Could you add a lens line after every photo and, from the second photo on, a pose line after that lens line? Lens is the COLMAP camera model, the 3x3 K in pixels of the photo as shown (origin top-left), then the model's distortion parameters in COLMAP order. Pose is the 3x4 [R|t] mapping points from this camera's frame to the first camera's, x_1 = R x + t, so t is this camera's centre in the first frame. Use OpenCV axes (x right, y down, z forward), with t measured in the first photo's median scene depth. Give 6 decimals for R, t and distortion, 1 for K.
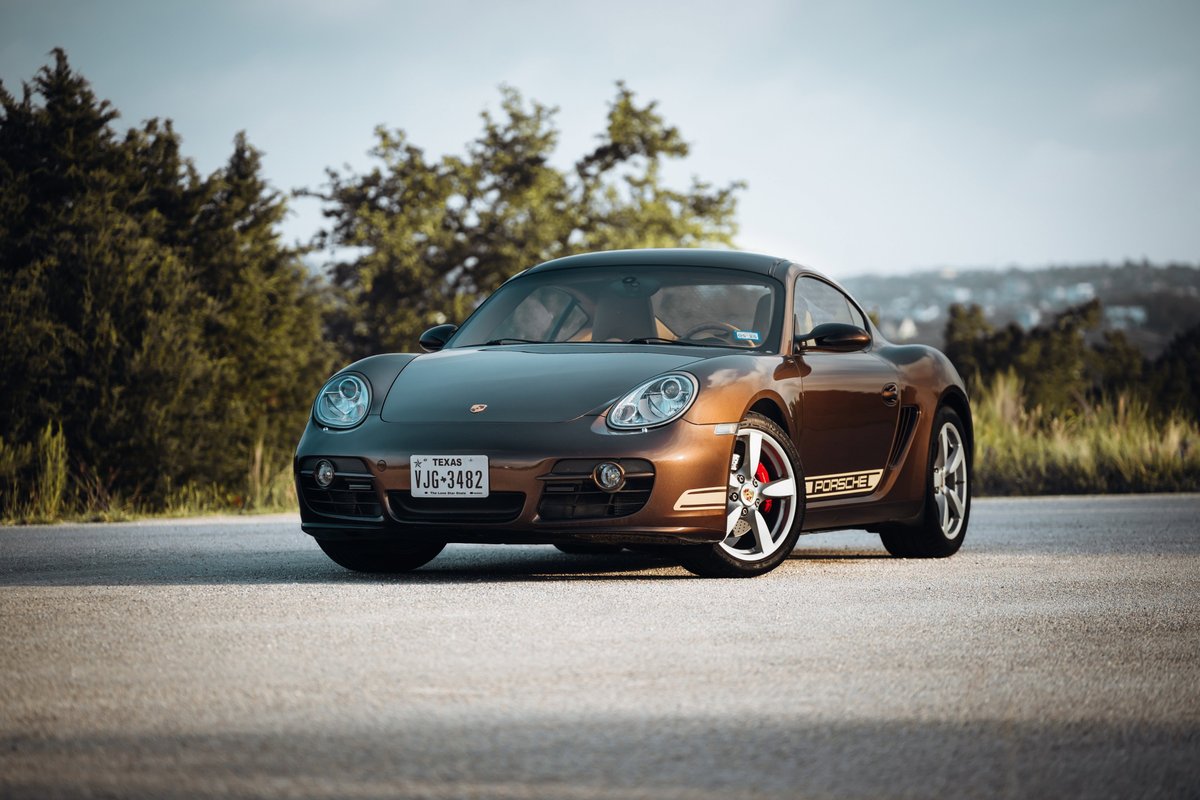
lens RADIAL K [[4853.9, 0, 600.0], [0, 4853.9, 400.0], [0, 0, 1]] dist [0.102728, 1.182221]
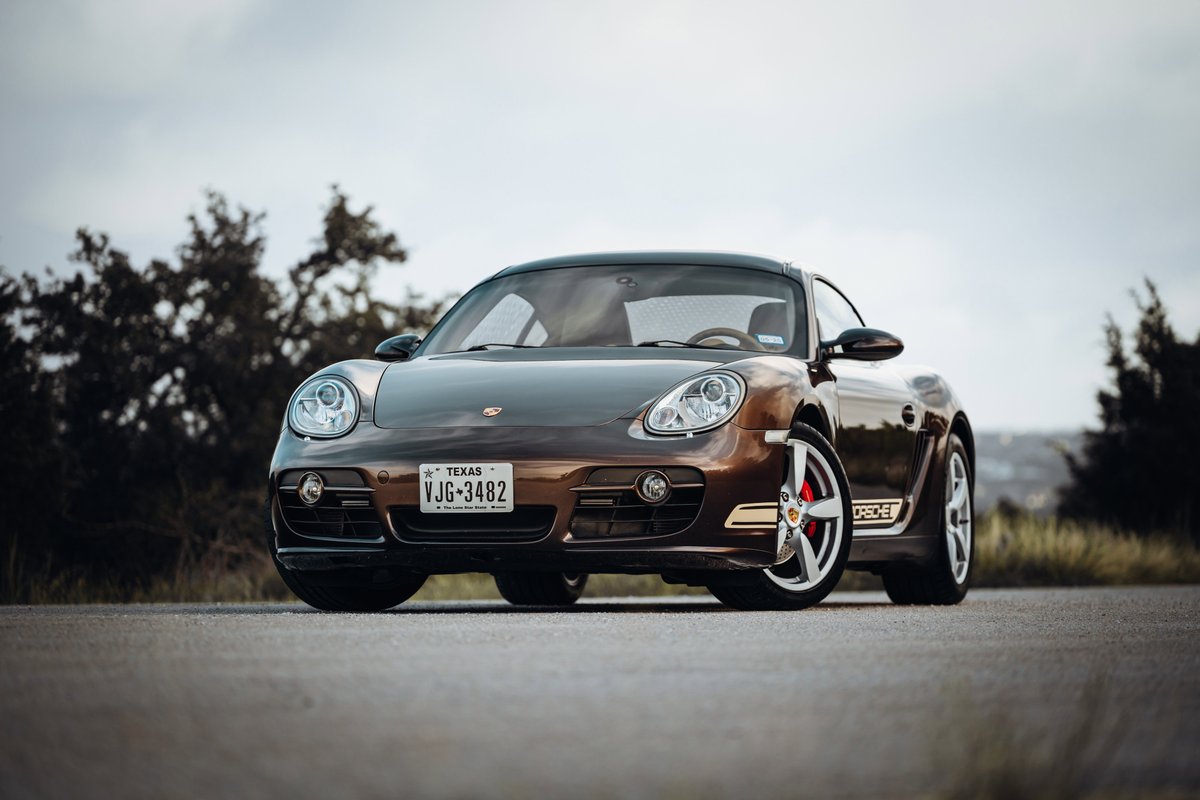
lens RADIAL K [[4818.1, 0, 598.5], [0, 4818.1, 421.6], [0, 0, 1]] dist [0.108806, 0.655323]
pose [[0.995770, 0.000676, 0.091882, -0.077420], [0.002264, 0.999489, -0.031891, 0.028063], [-0.091857, 0.031964, 0.995259, 0.133002]]
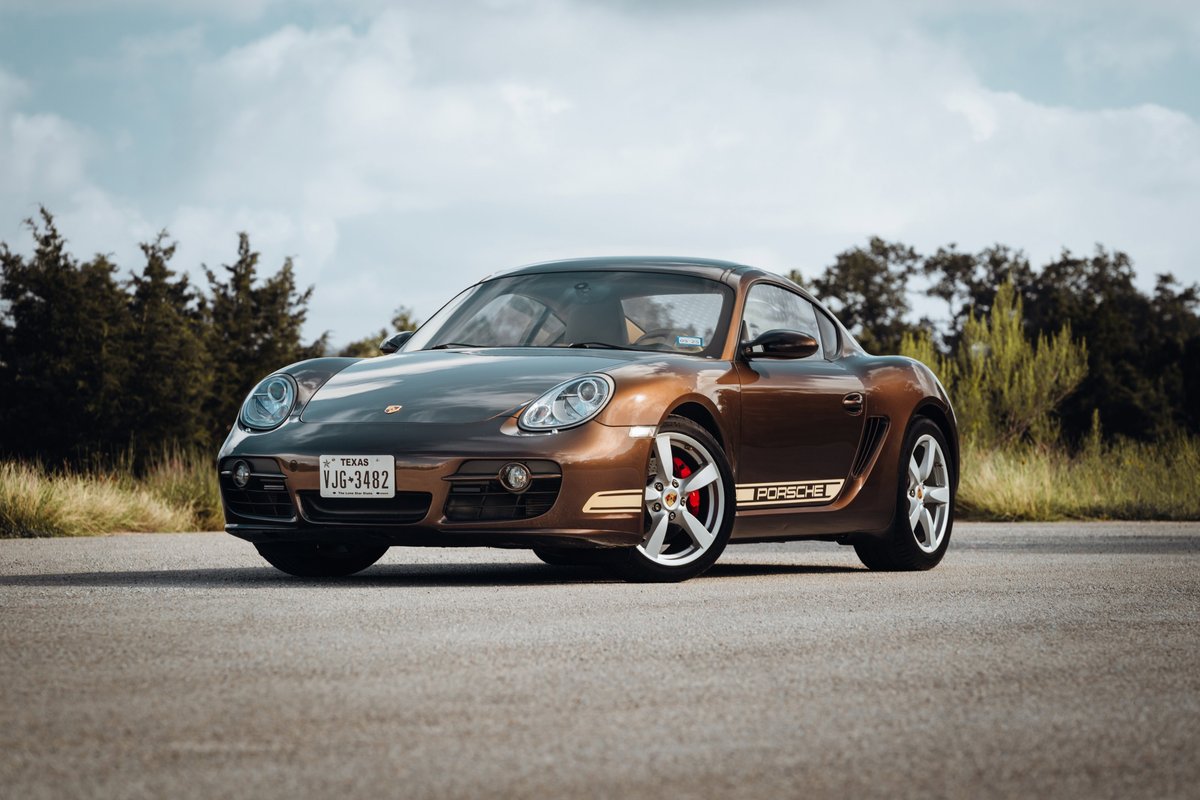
lens RADIAL K [[4818.1, 0, 598.5], [0, 4818.1, 421.6], [0, 0, 1]] dist [0.108806, 0.655323]
pose [[0.996467, 0.005845, -0.083785, 0.090774], [-0.006609, 0.999939, -0.008836, 0.011567], [0.083728, 0.009358, 0.996445, 0.017587]]
